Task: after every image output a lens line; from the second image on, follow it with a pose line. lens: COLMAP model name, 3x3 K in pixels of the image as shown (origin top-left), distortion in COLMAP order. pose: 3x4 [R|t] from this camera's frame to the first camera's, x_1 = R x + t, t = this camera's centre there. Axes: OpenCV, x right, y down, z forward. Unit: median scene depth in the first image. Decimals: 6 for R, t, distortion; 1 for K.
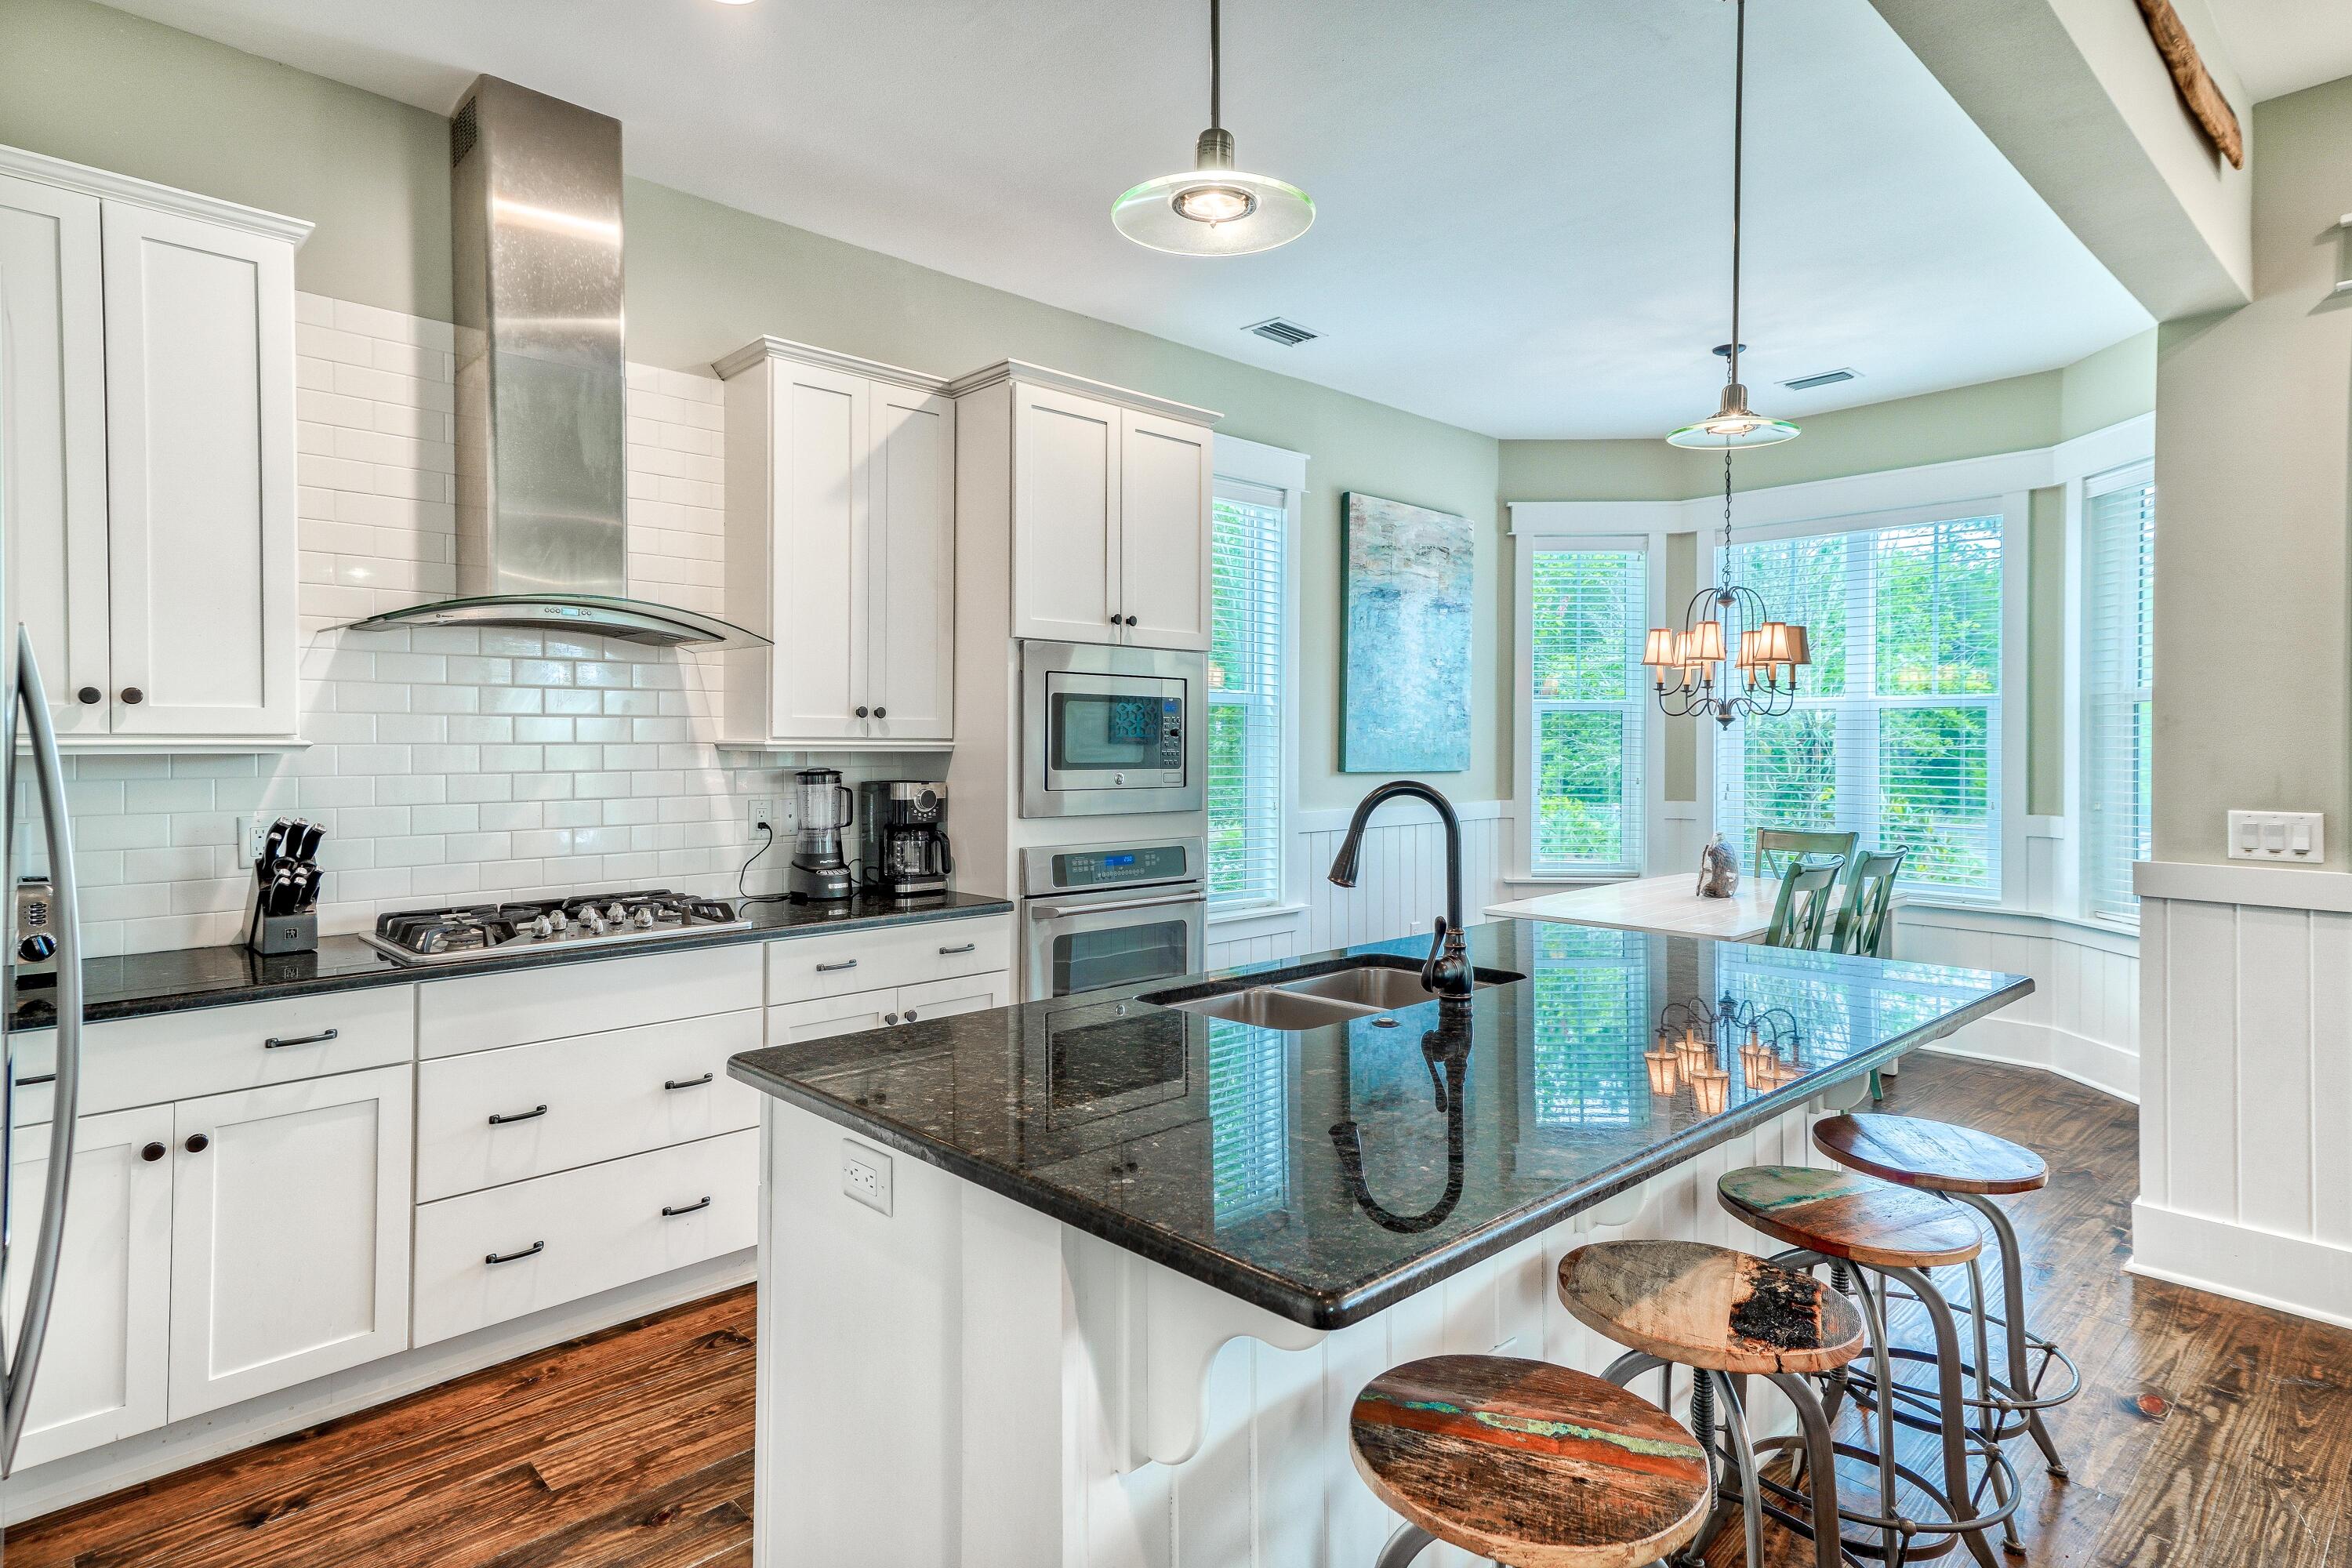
lens RADIAL K [[1243.5, 0, 1172.1], [0, 1243.5, 733.6], [0, 0, 1]] dist [0.027594, 0.000494]
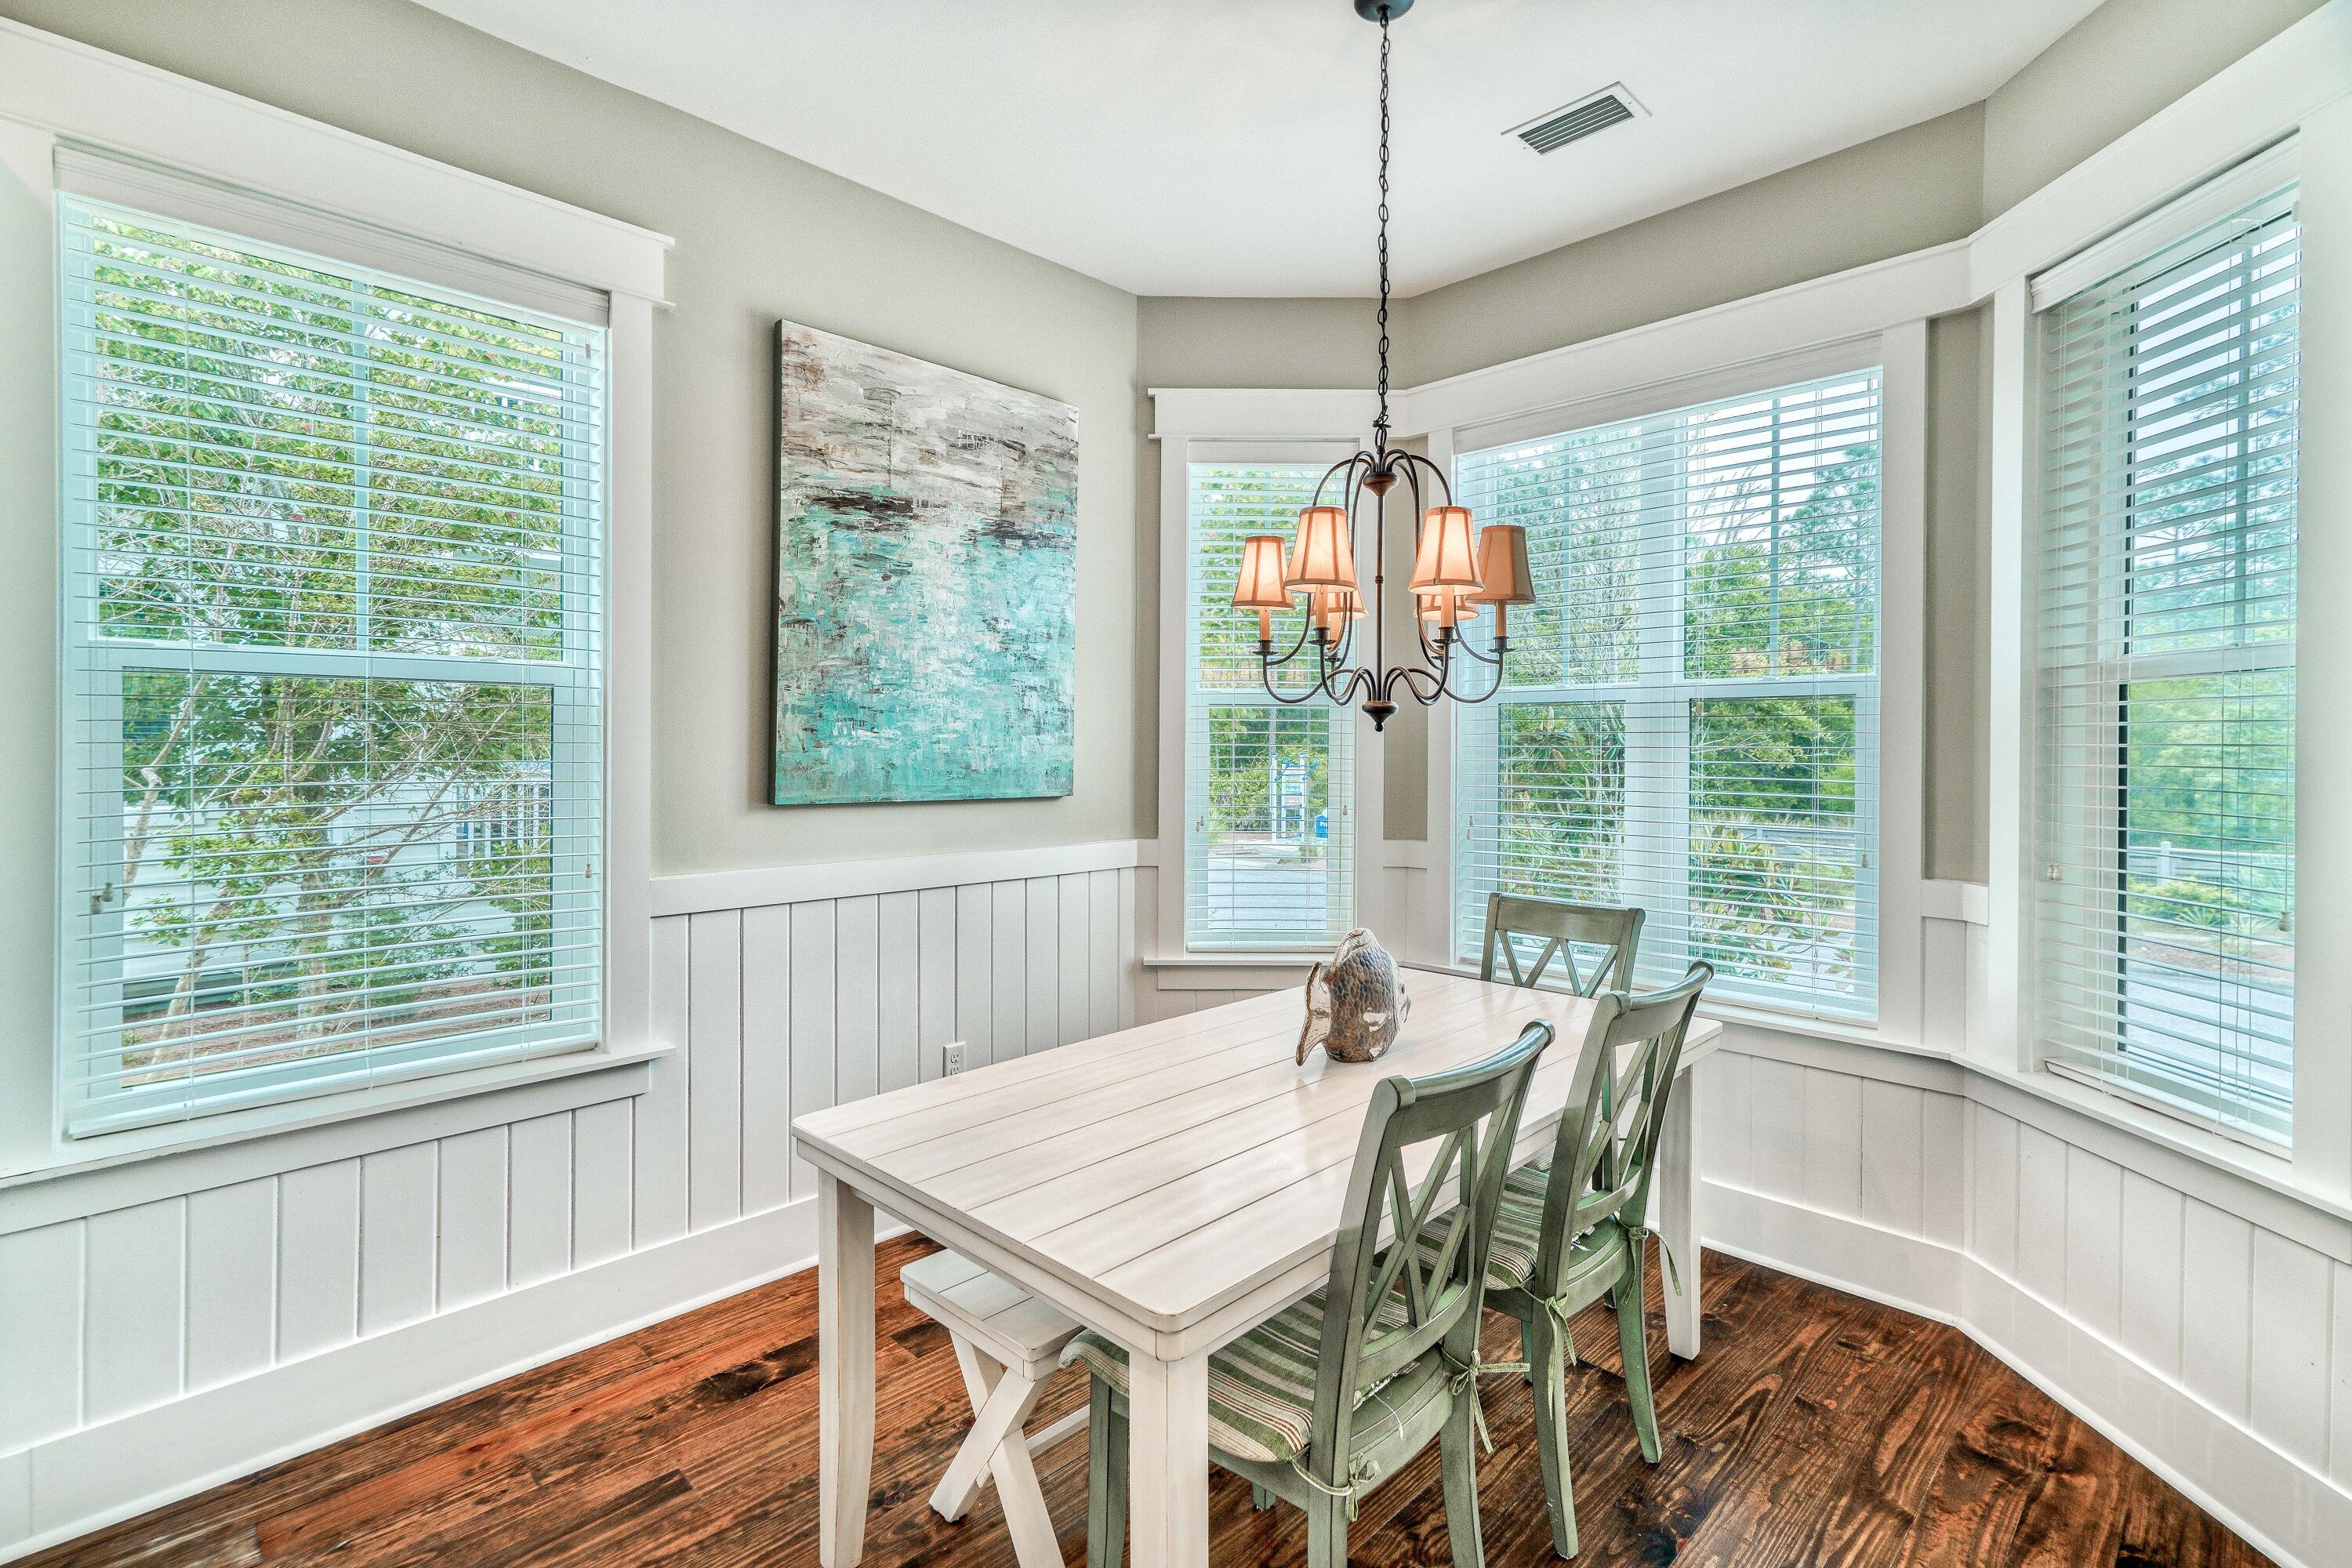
lens RADIAL K [[1076.3, 0, 1169.8], [0, 1076.3, 747.5], [0, 0, 1]] dist [-0.011845, 0.005625]
pose [[0.999780, 0.000311, 0.020965, 0.295628], [-0.000423, 0.999986, 0.005346, 0.001469], [-0.020963, -0.005354, 0.999766, 0.473033]]
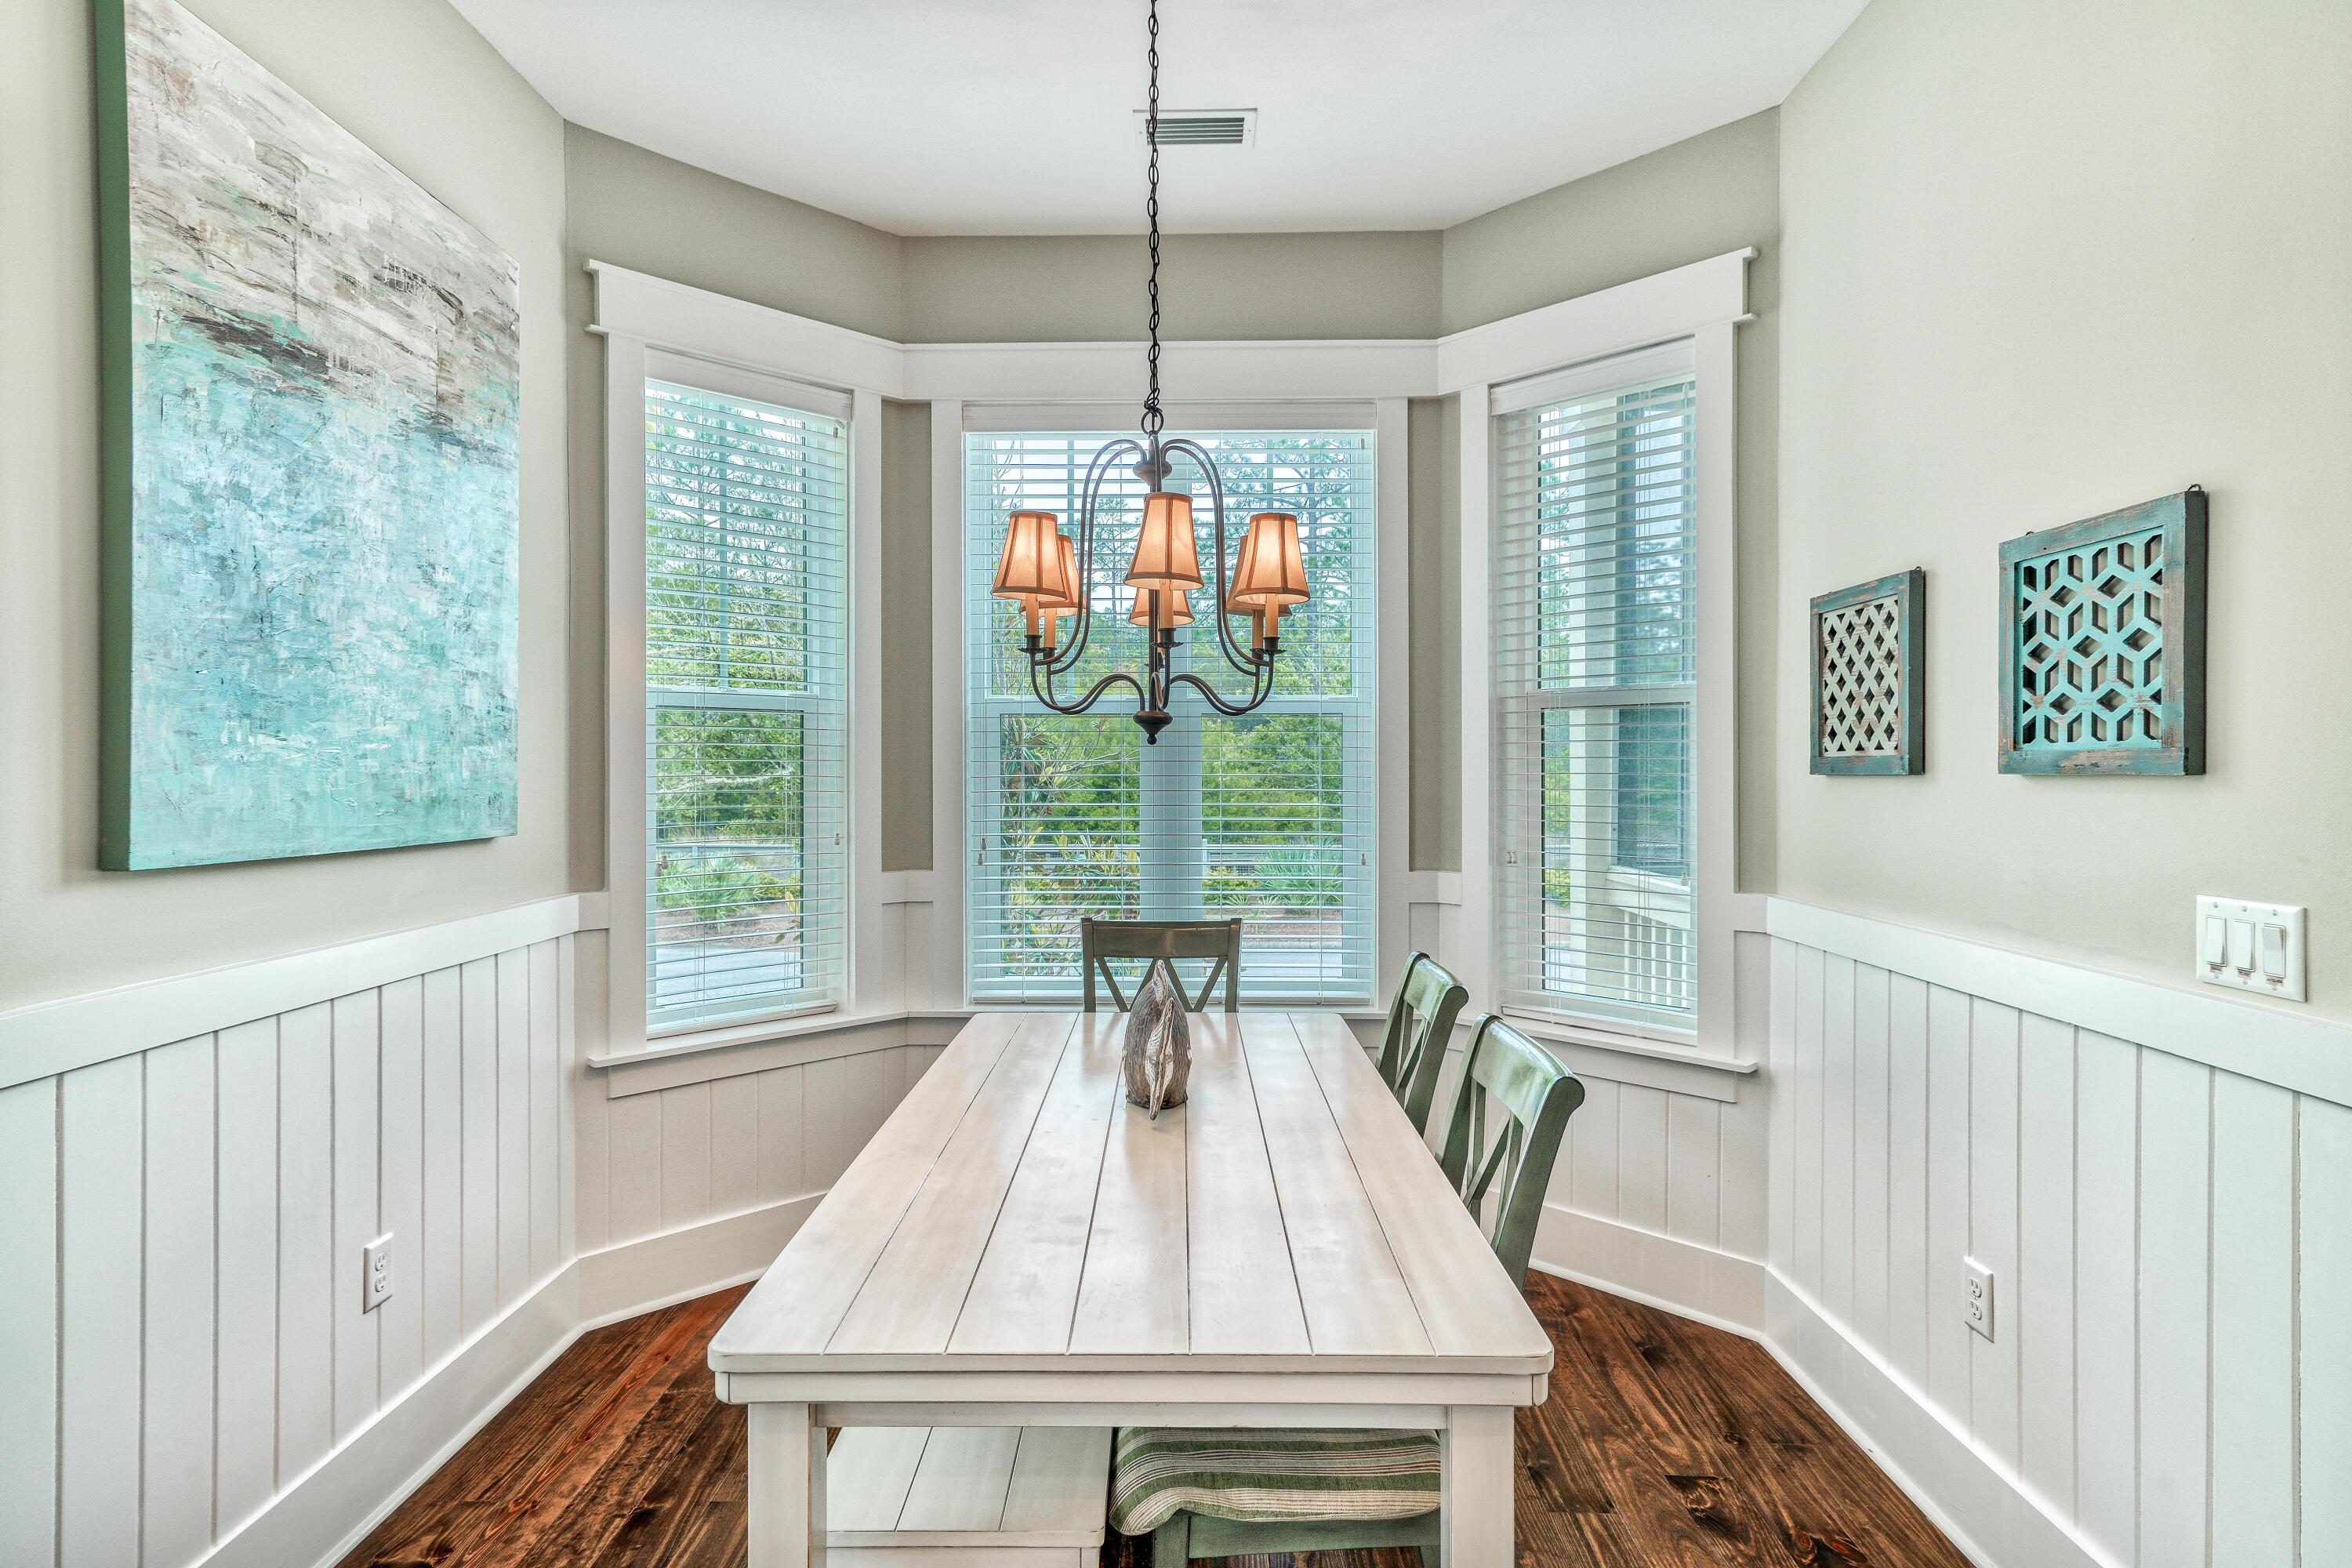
lens RADIAL K [[1245.5, 0, 1160.6], [0, 1245.5, 775.1], [0, 0, 1]] dist [0.023322, 0.002491]
pose [[0.704318, -0.009839, 0.709816, 0.091606], [0.001081, 0.999918, 0.012787, 0.002864], [-0.709883, -0.008239, 0.704271, 0.563932]]
